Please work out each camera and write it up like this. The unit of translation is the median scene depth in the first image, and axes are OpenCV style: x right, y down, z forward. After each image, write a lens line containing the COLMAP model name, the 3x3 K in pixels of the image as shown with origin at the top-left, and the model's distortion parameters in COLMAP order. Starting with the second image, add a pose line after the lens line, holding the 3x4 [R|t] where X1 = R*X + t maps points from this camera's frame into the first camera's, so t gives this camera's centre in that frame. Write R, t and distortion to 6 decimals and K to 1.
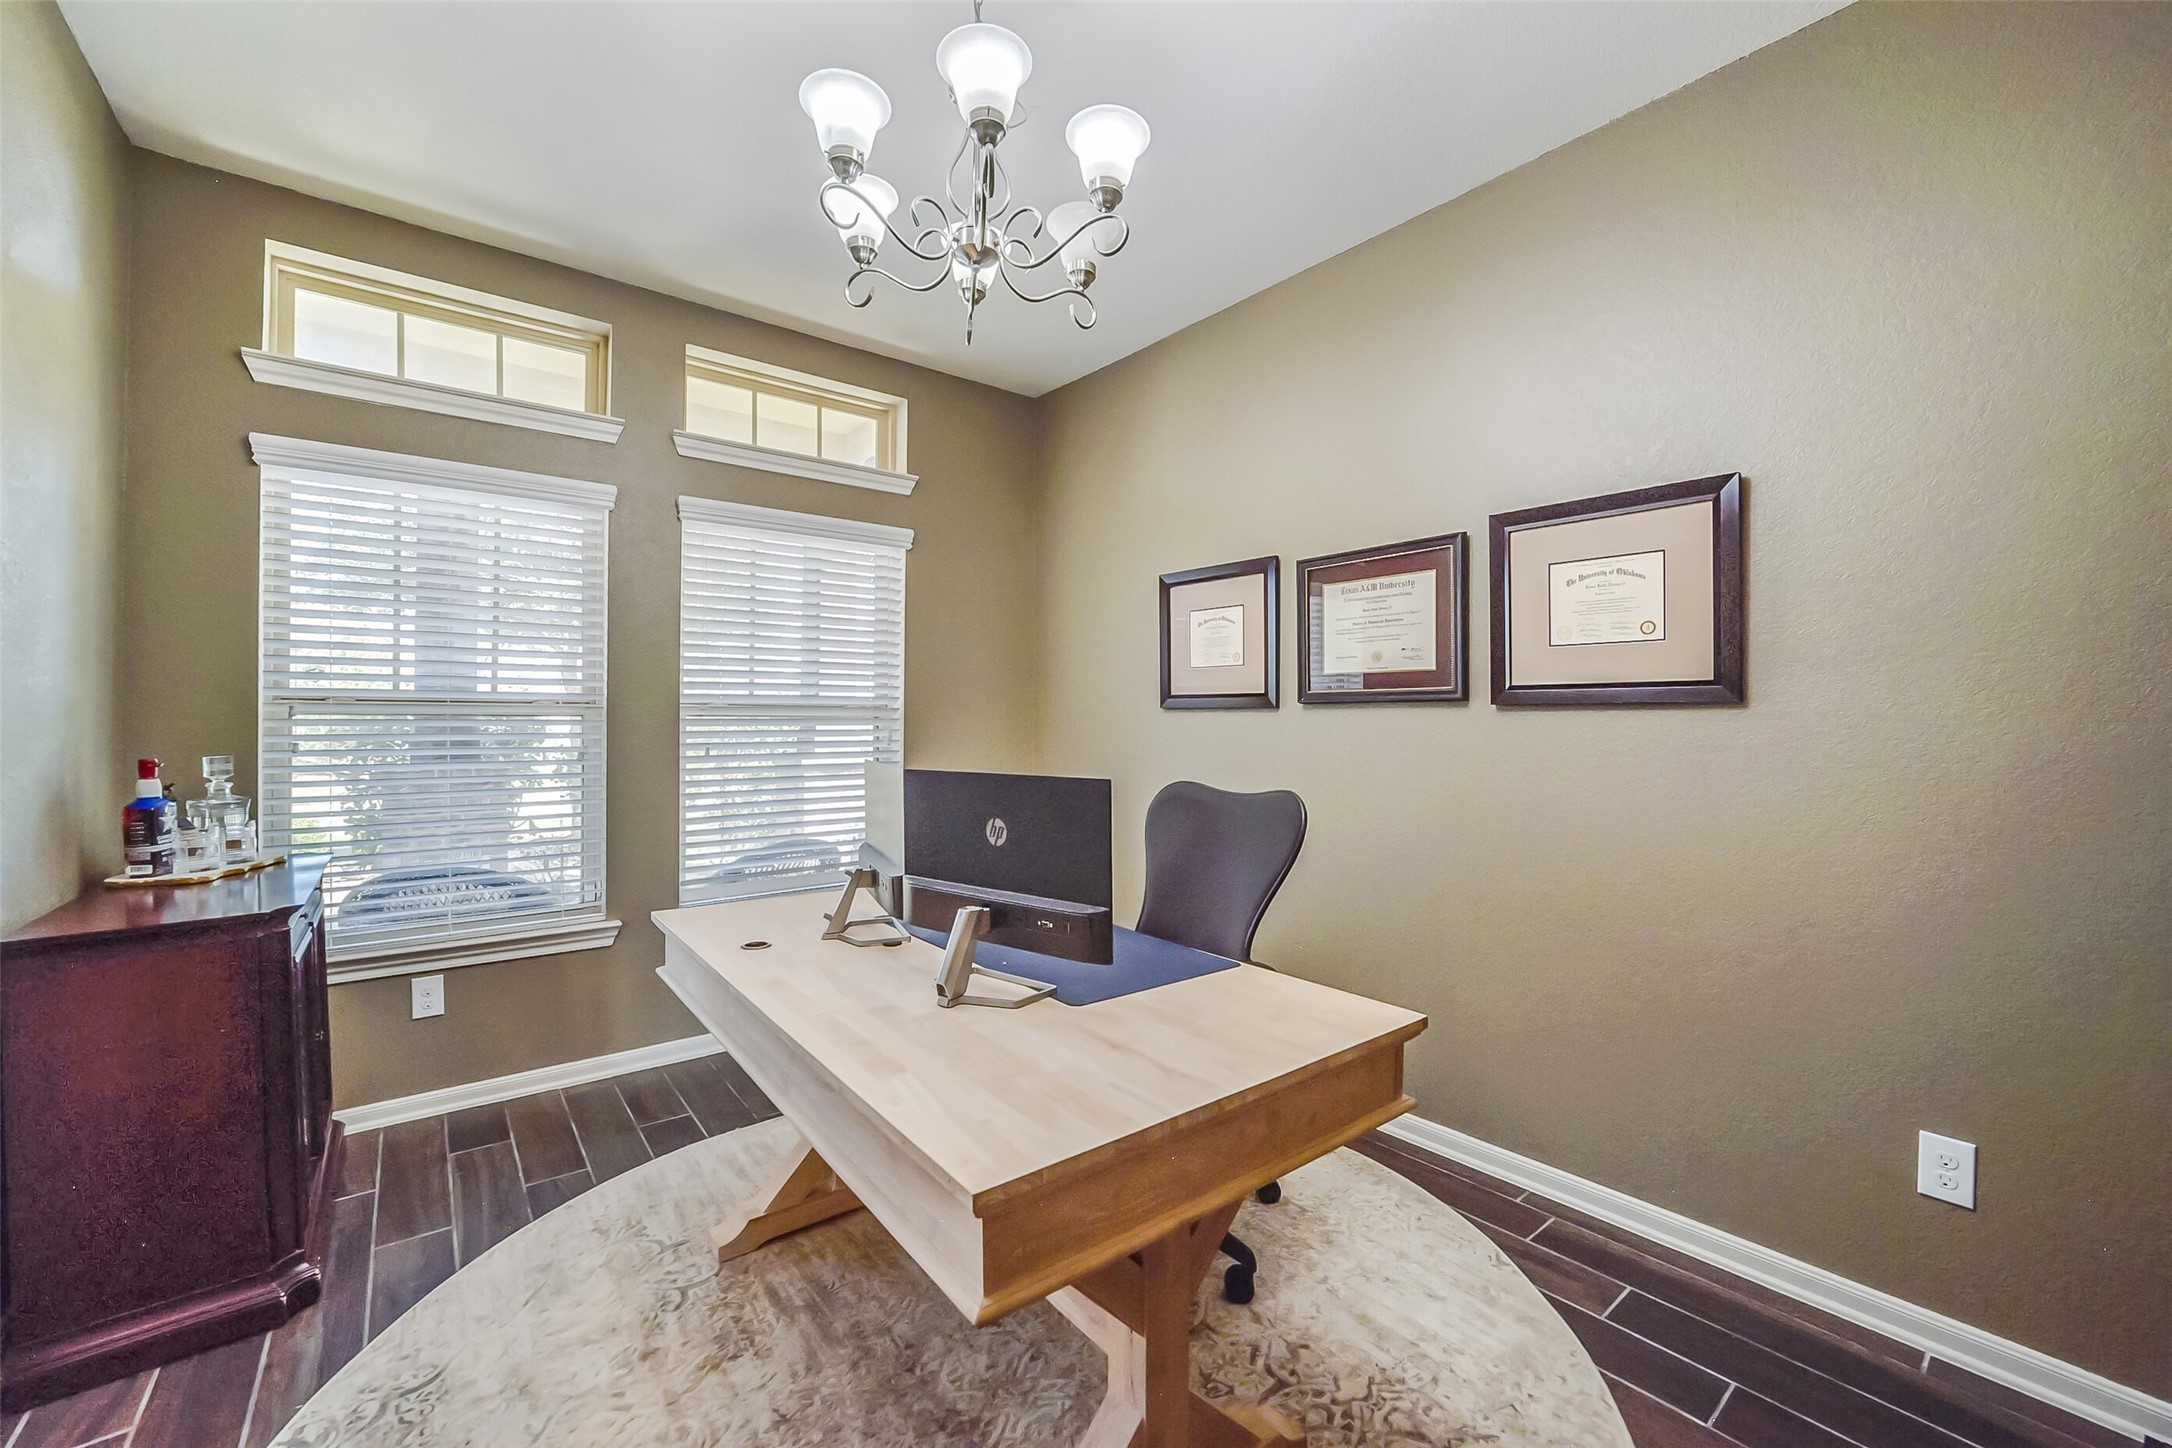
lens RADIAL K [[860.7, 0, 1072.7], [0, 860.7, 722.1], [0, 0, 1]] dist [-0.025455, 0.005915]
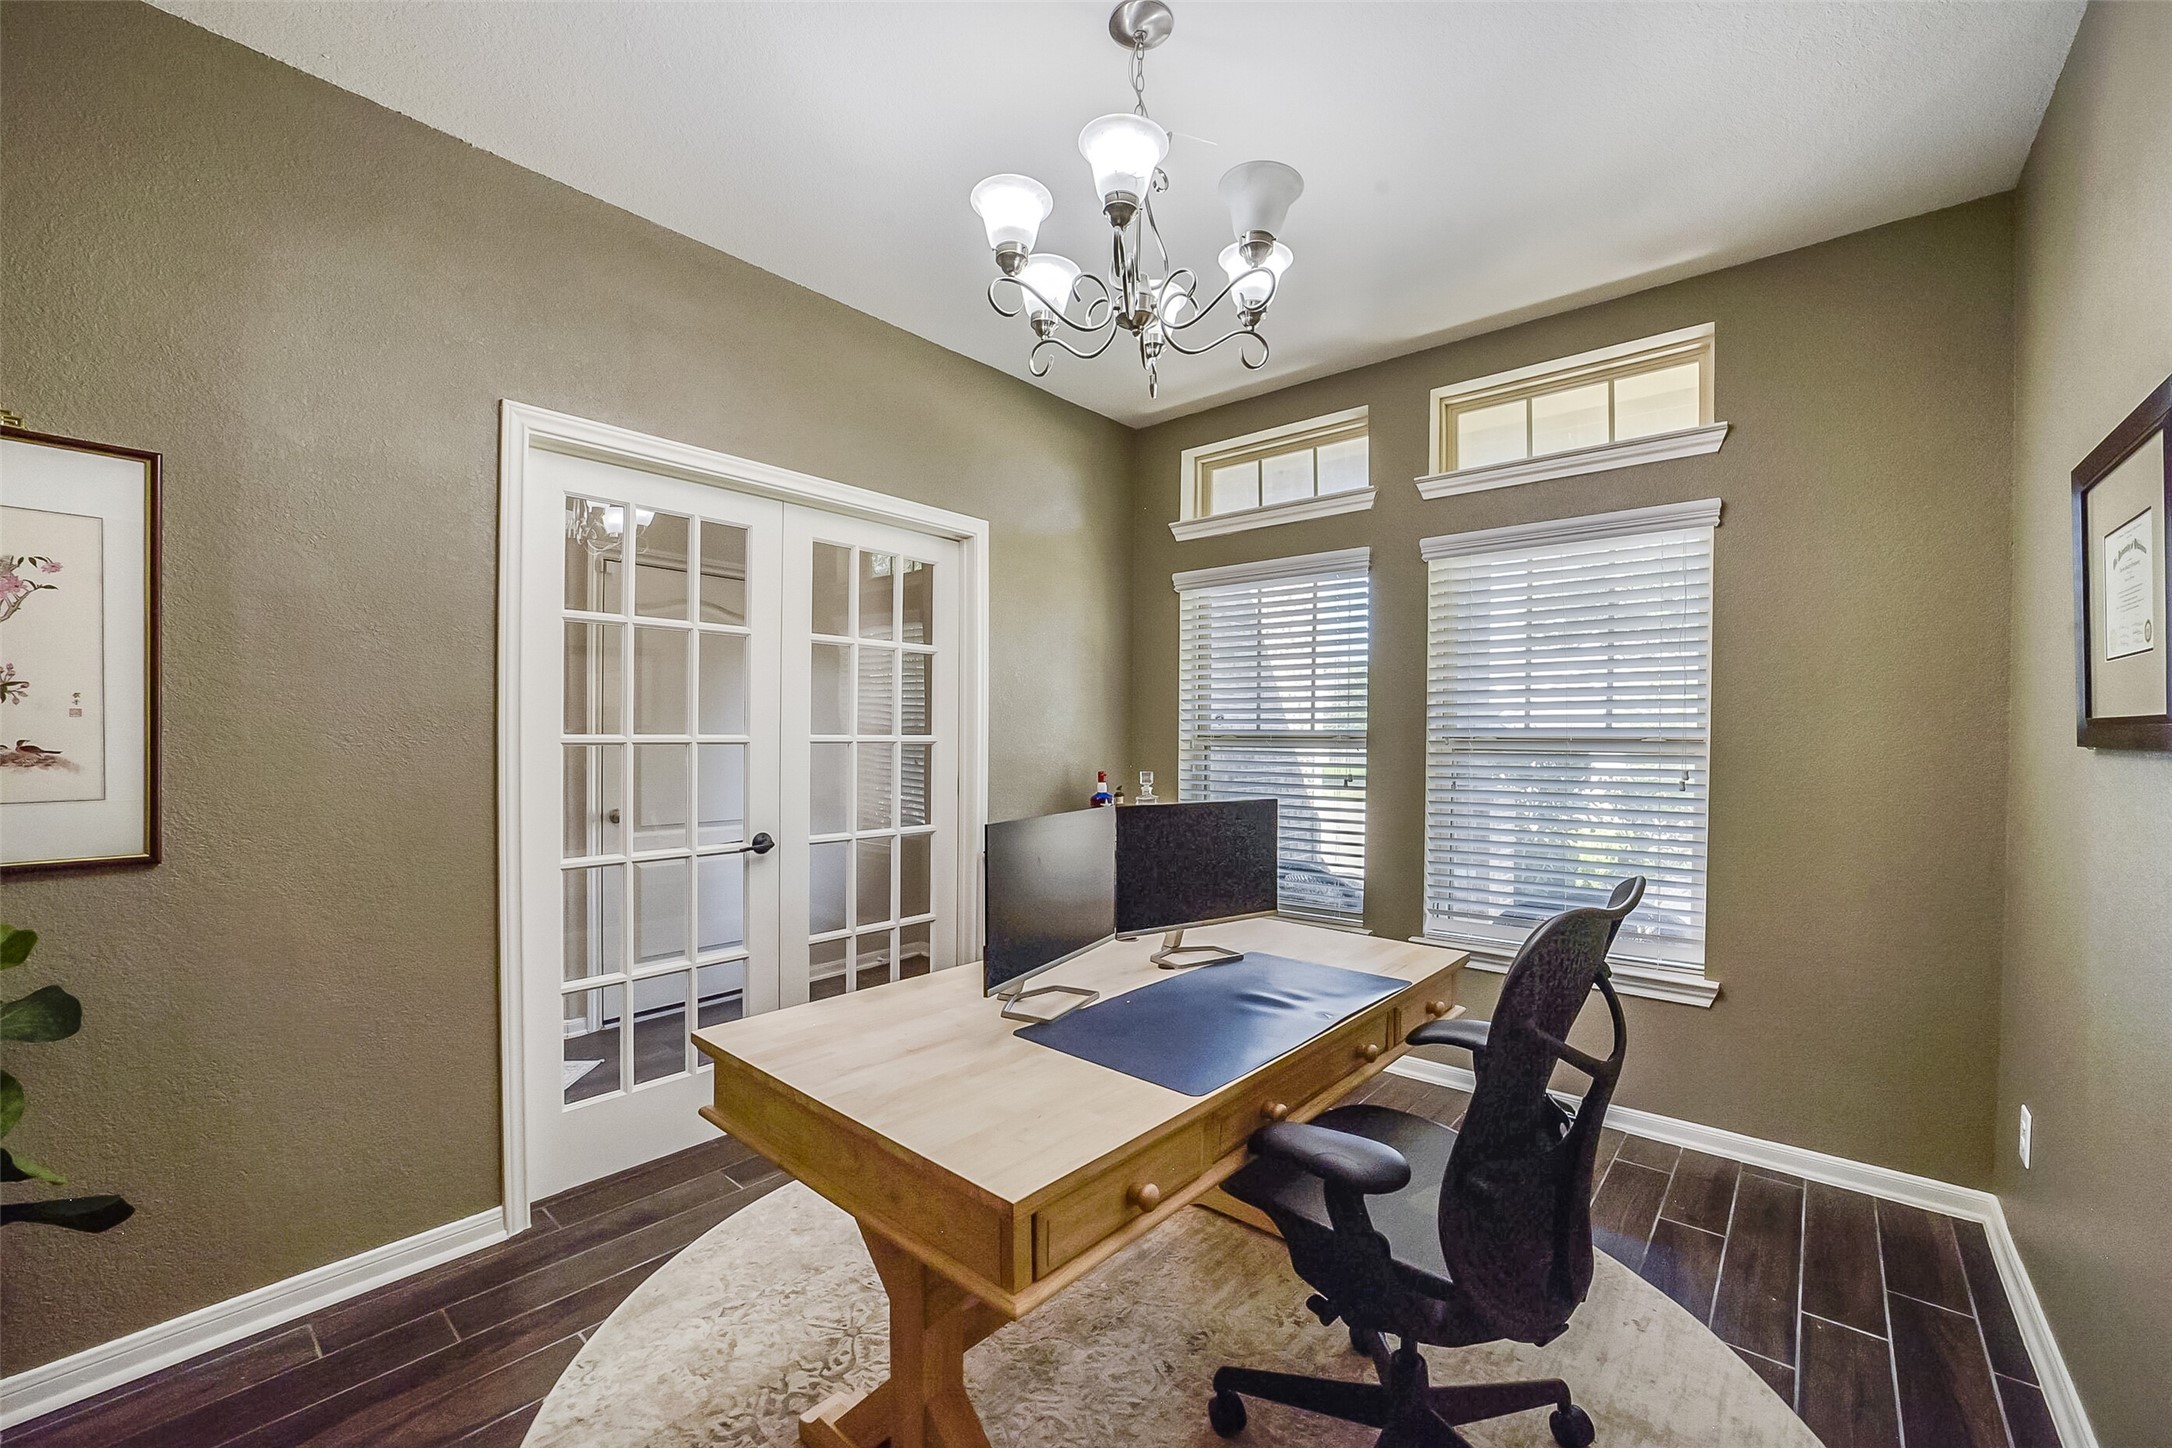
lens RADIAL K [[860.7, 0, 1072.0], [0, 860.7, 730.7], [0, 0, 1]] dist [-0.025455, 0.005915]
pose [[0.190414, -0.016013, -0.981573, 0.463524], [-0.016569, 0.999672, -0.019522, -0.003114], [0.981564, 0.019981, 0.190086, 0.370988]]
